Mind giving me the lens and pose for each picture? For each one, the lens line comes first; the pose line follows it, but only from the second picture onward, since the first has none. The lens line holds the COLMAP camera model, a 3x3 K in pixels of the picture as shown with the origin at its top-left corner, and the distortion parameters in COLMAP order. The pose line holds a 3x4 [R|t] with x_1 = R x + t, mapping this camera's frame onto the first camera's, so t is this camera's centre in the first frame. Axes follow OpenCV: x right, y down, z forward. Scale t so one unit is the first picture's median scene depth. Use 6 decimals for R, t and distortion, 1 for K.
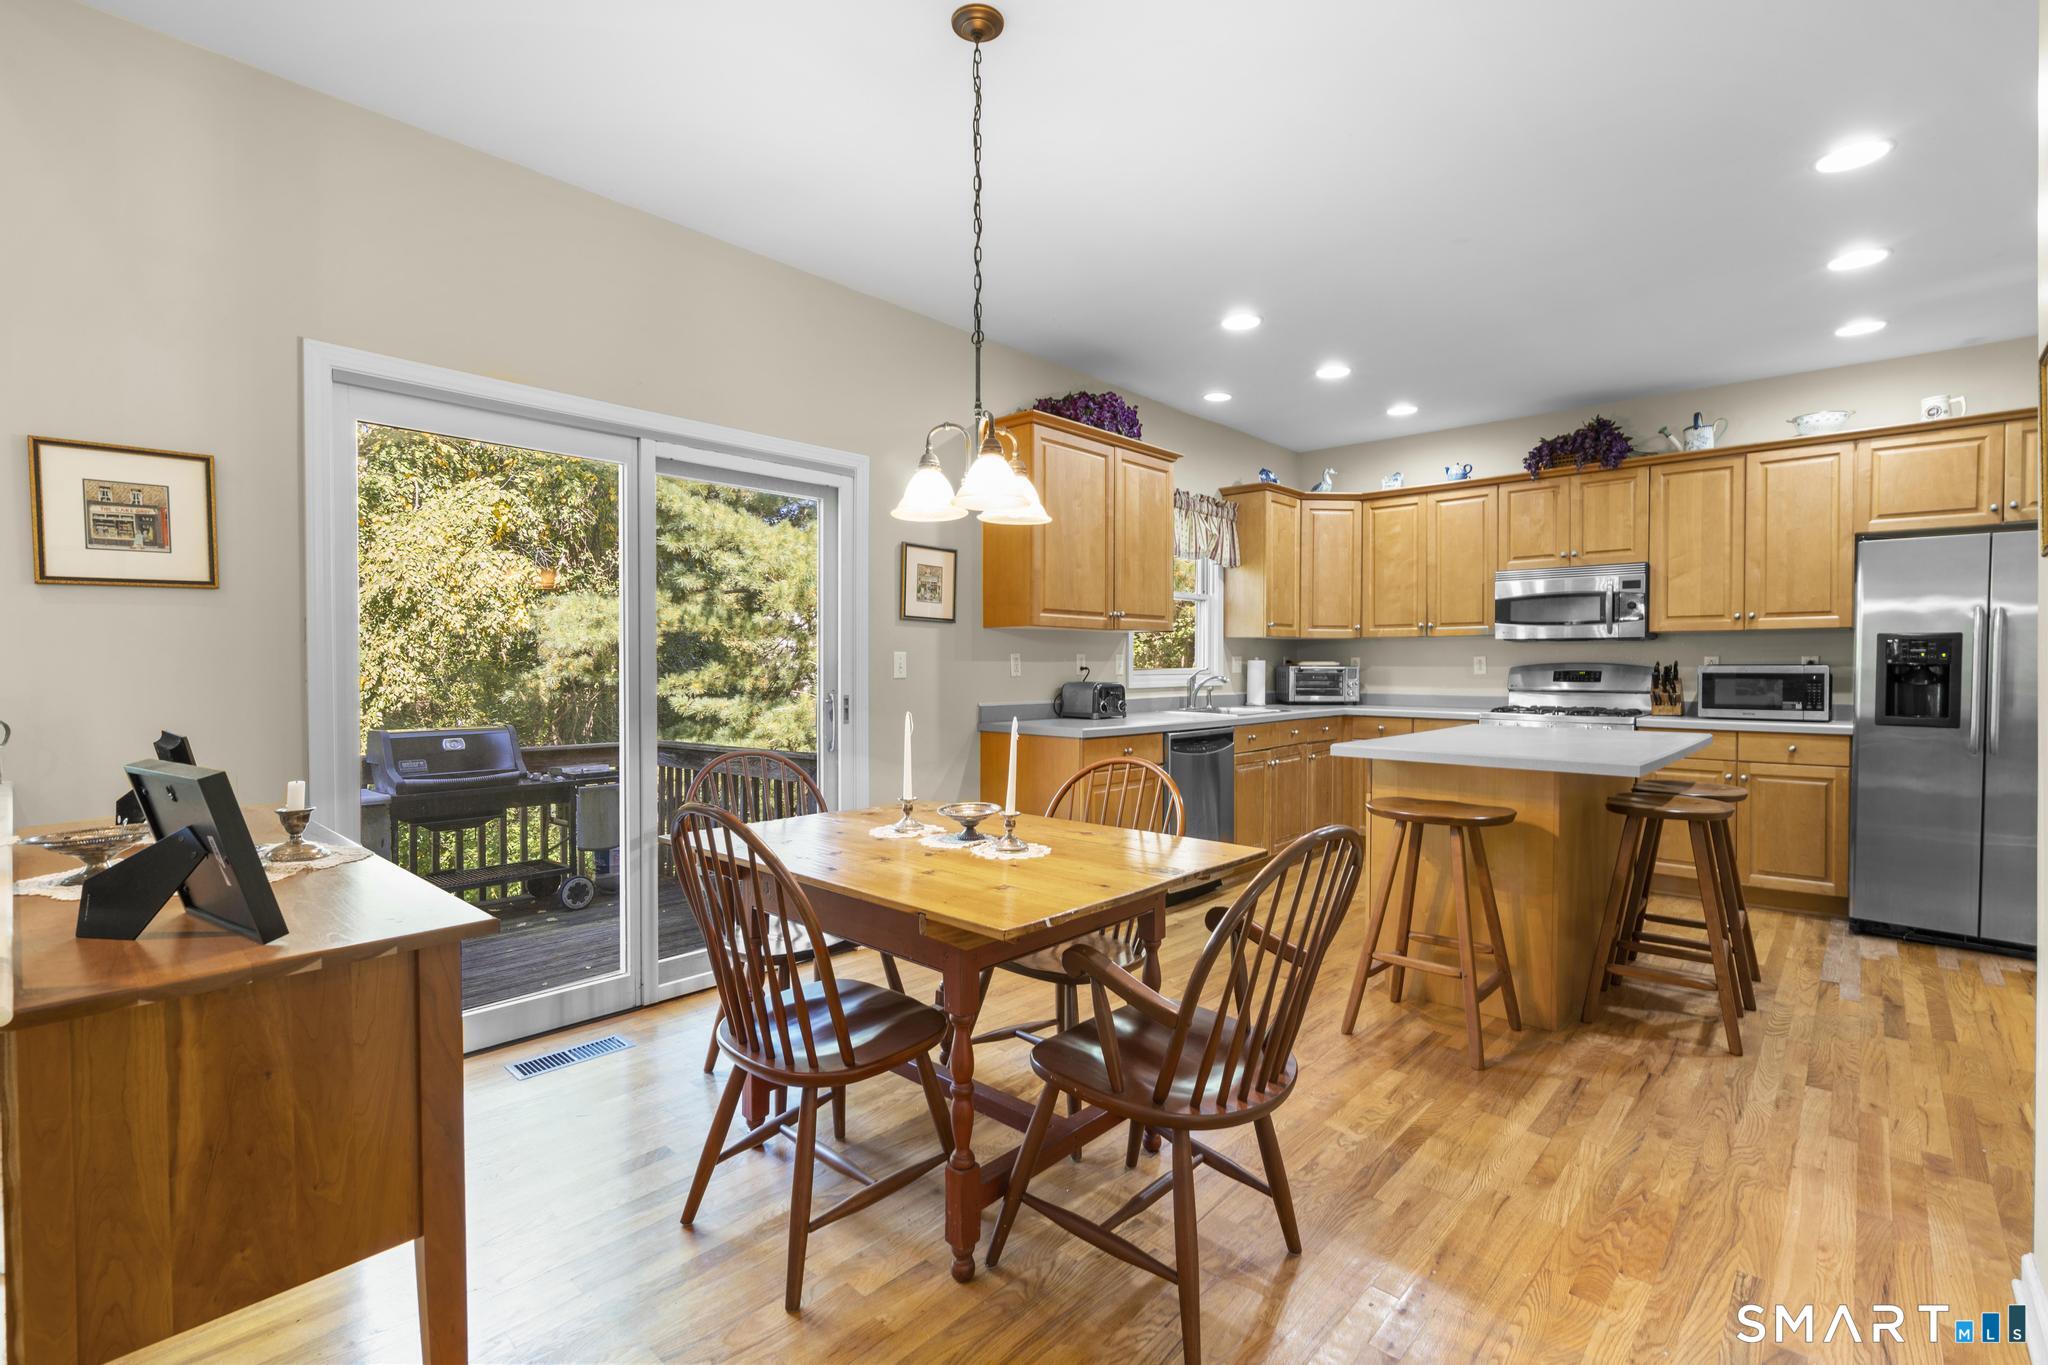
lens RADIAL K [[848.5, 0, 1024.0], [0, 848.5, 682.5], [0, 0, 1]] dist [-0.000206, 0.000113]
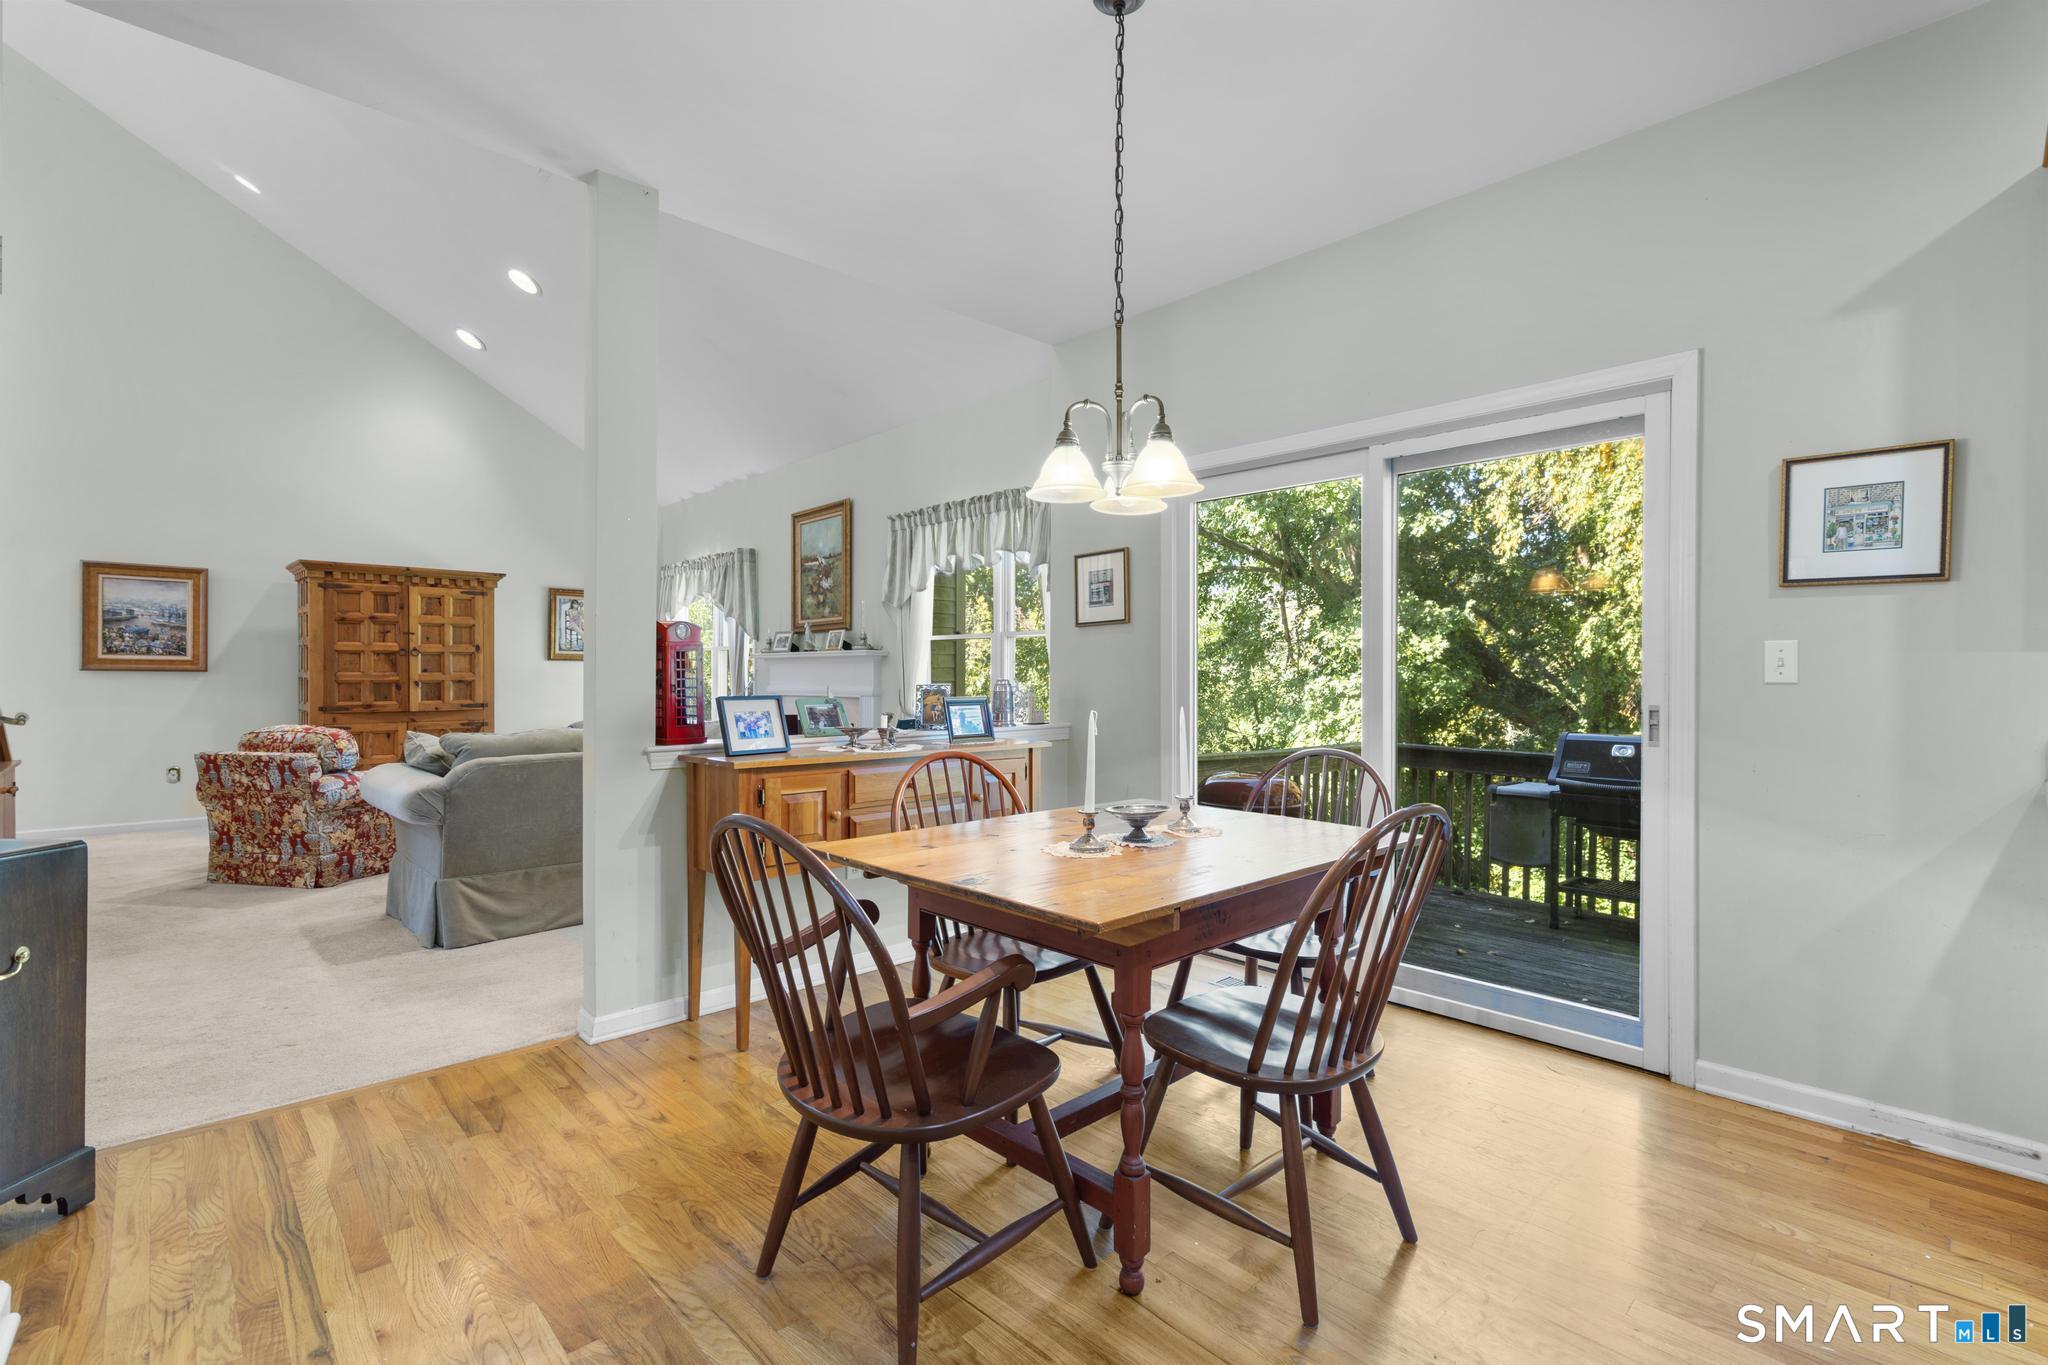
lens RADIAL K [[924.1, 0, 1024.0], [0, 924.1, 682.5], [0, 0, 1]] dist [0.000393, 0.000691]
pose [[-0.040565, 0.012491, -0.999099, 0.524174], [-0.016088, 0.999784, 0.013153, -0.005534], [0.999047, 0.016607, -0.040355, 0.469317]]
